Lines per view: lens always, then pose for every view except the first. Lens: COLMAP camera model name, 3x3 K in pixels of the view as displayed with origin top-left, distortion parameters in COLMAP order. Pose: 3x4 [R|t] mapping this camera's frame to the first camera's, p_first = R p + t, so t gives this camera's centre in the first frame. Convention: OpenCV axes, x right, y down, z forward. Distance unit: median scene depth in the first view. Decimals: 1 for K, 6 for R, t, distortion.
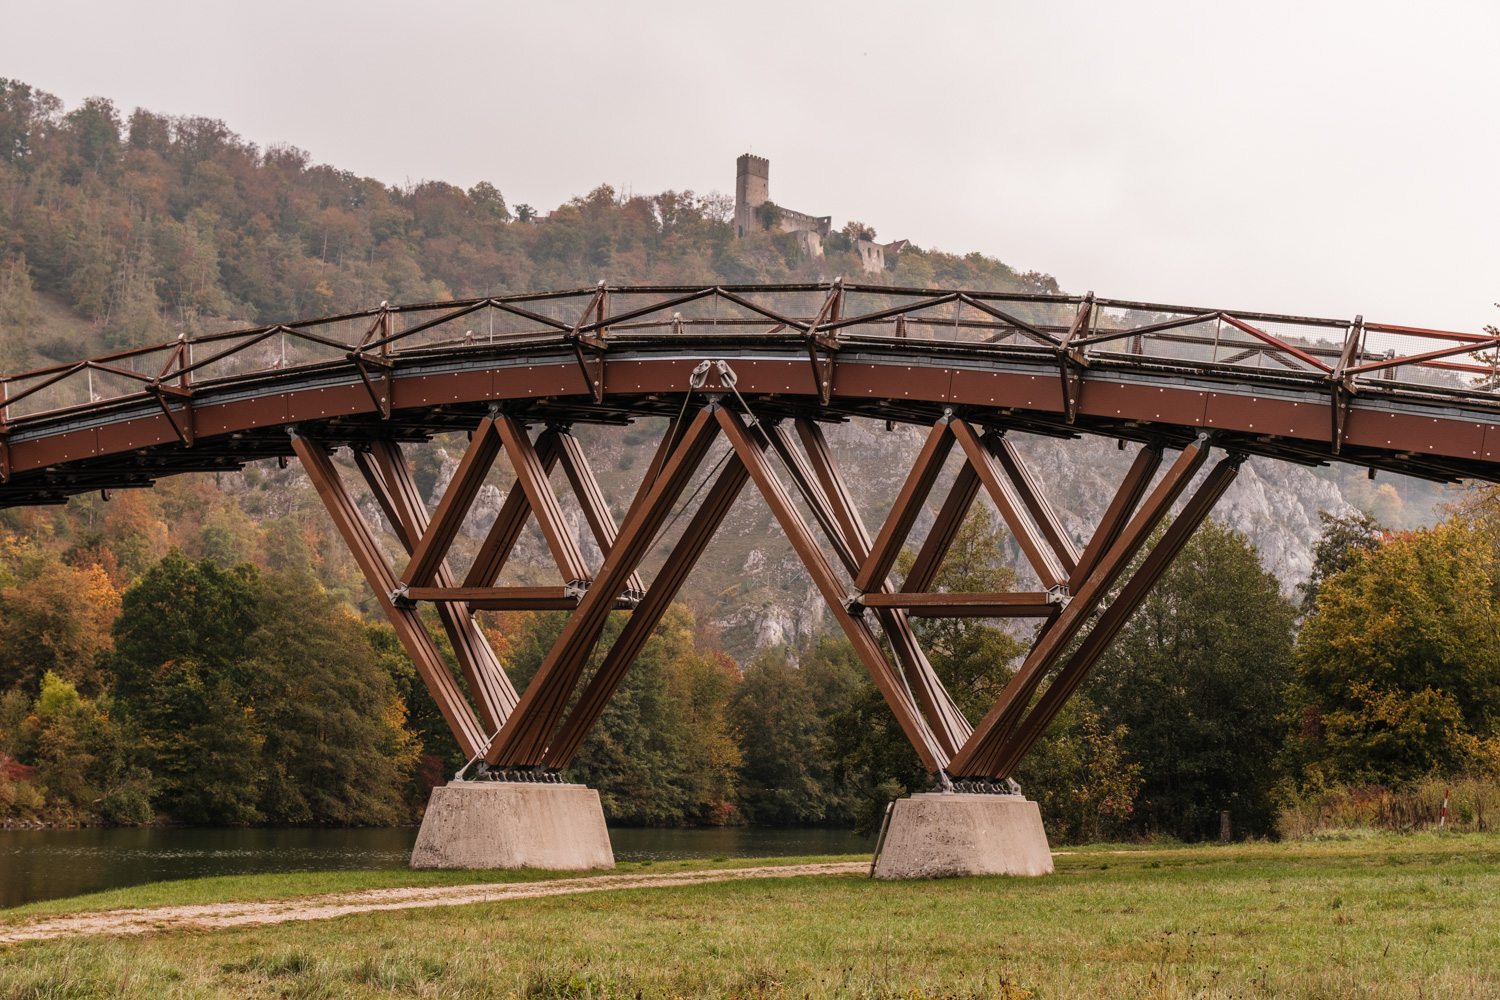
lens RADIAL K [[2536.7, 0, 750.0], [0, 2536.7, 500.0], [0, 0, 1]] dist [-0.002218, -0.013400]
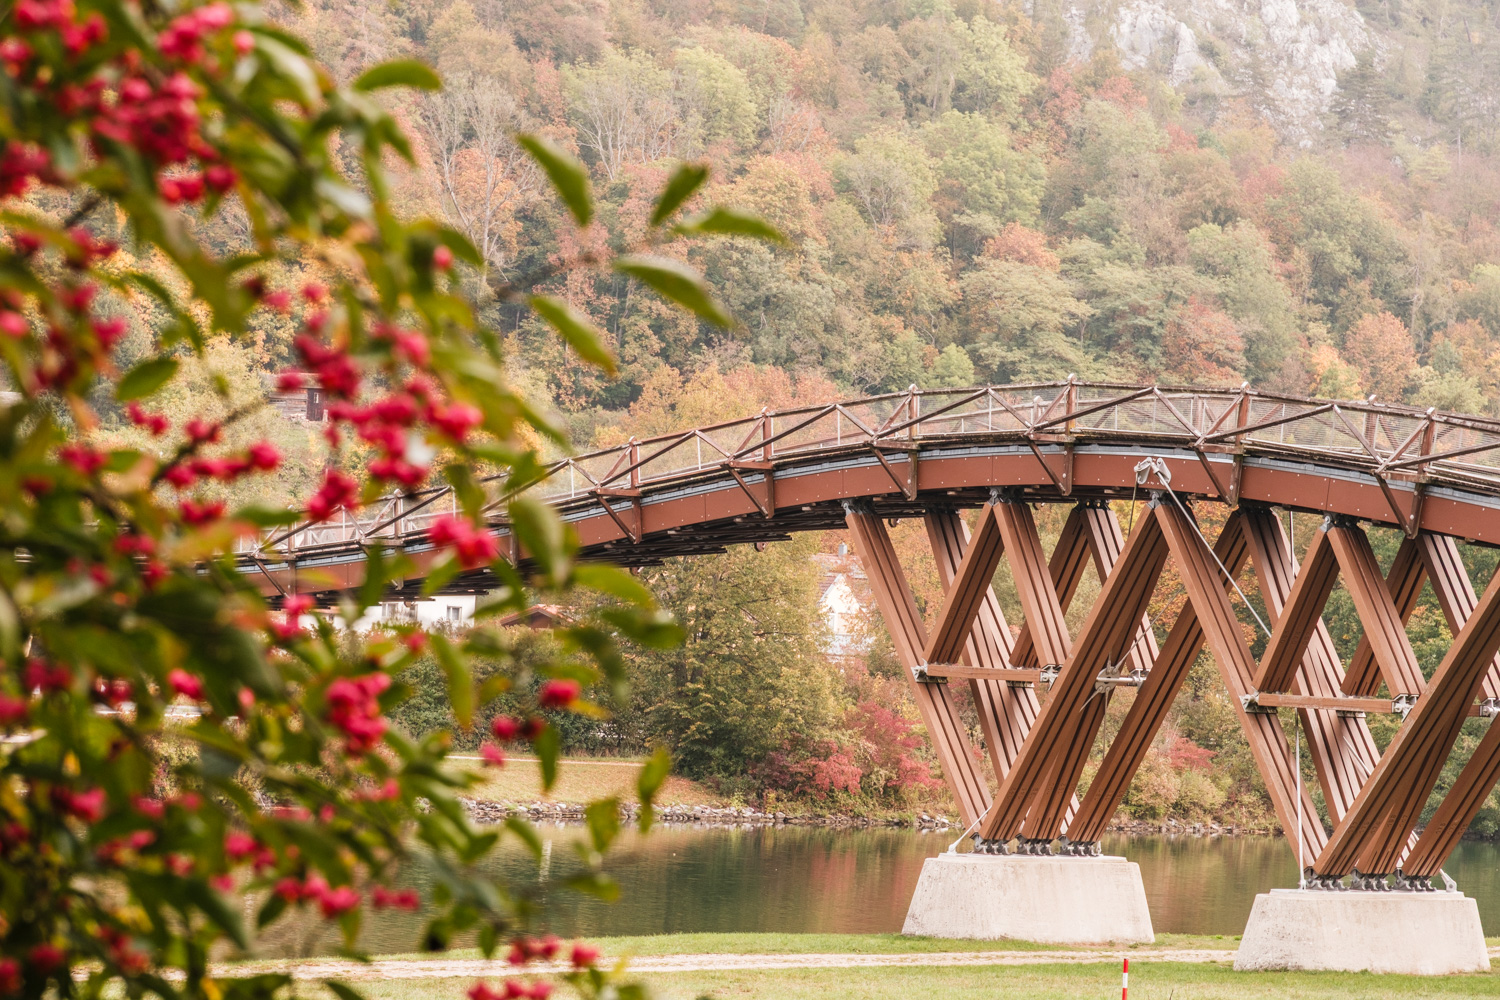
lens RADIAL K [[4428.8, 0, 750.0], [0, 4428.8, 500.0], [0, 0, 1]] dist [0.000424, -0.530405]
pose [[0.879482, 0.006439, -0.475888, 0.191855], [0.022835, 0.998186, 0.055708, -0.039097], [0.475384, -0.059861, 0.877740, -0.179751]]
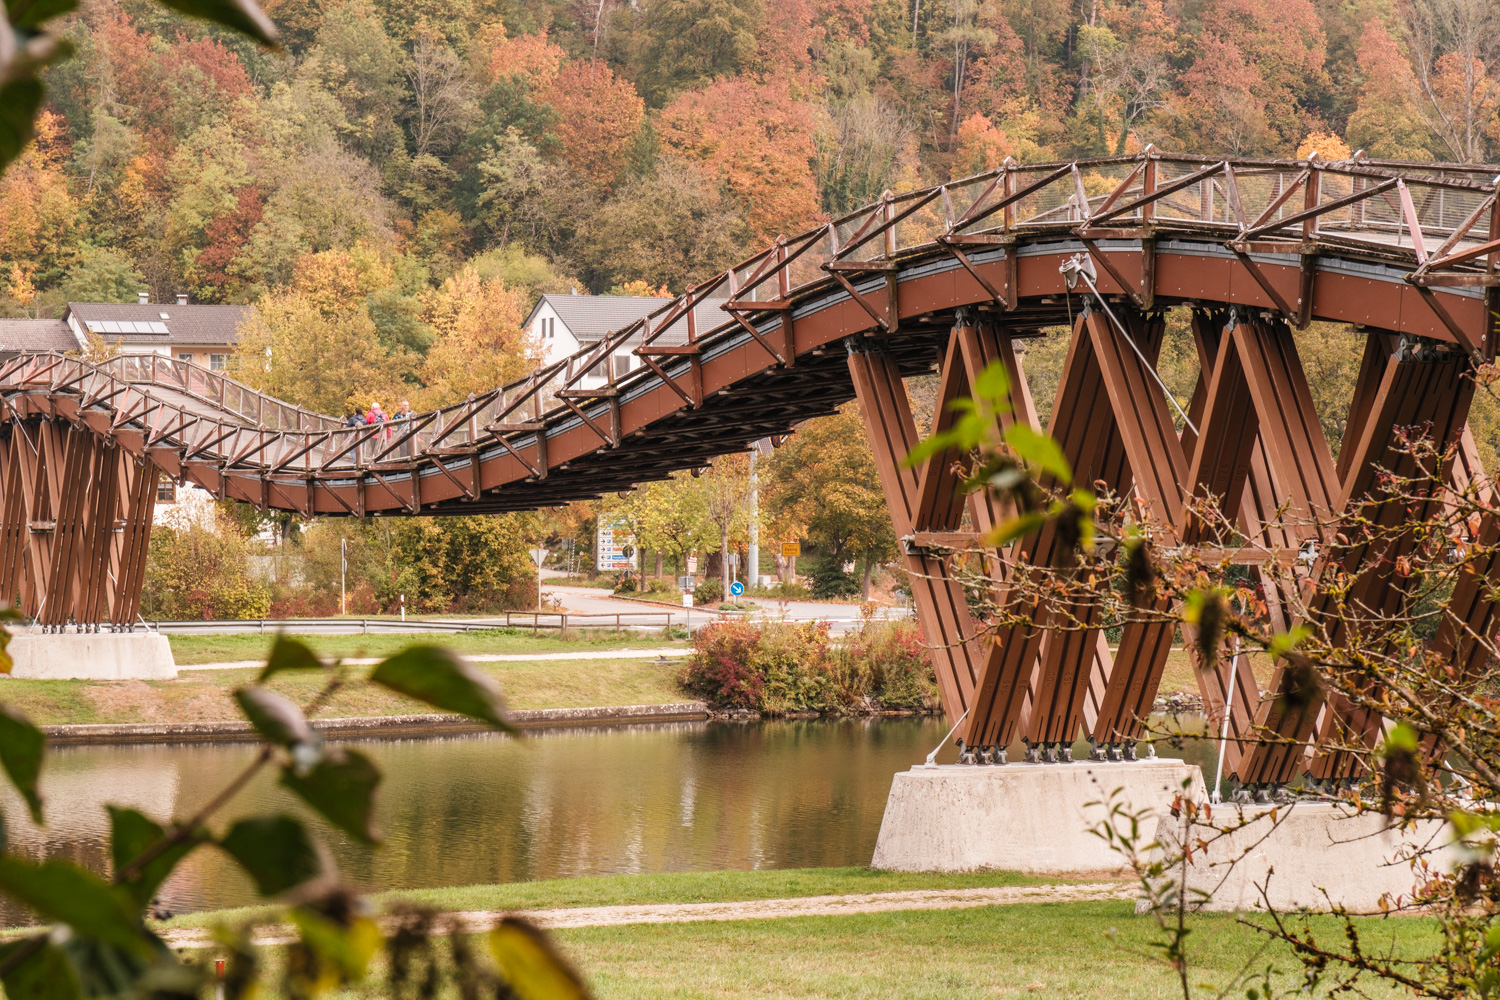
lens RADIAL K [[3955.8, 0, 750.0], [0, 3955.8, 500.0], [0, 0, 1]] dist [-0.008851, -0.679604]
pose [[0.702078, -0.028876, -0.711515, 0.220452], [0.099232, 0.993396, 0.057601, -0.016591], [0.705152, -0.111045, 0.700307, 0.012041]]
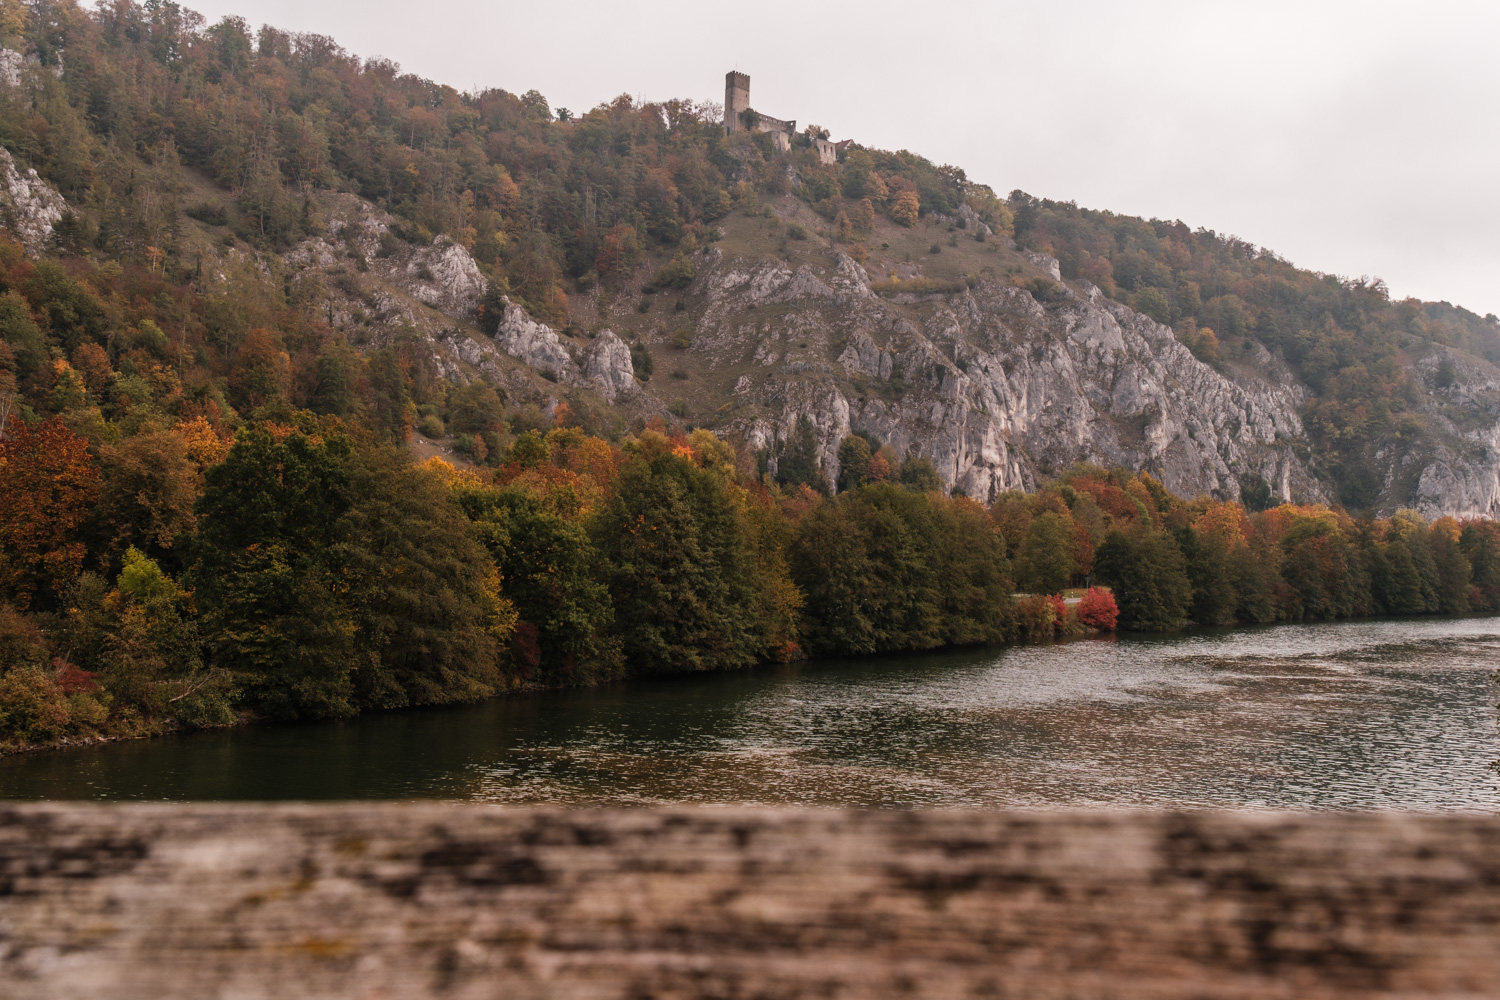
lens RADIAL K [[1772.8, 0, 750.0], [0, 1772.8, 500.0], [0, 0, 1]] dist [0.091661, -0.060393]
pose [[0.999740, 0.009359, 0.020814, -0.055744], [-0.011311, 0.995345, 0.095710, -0.018190], [-0.019822, -0.095921, 0.995192, 0.321349]]
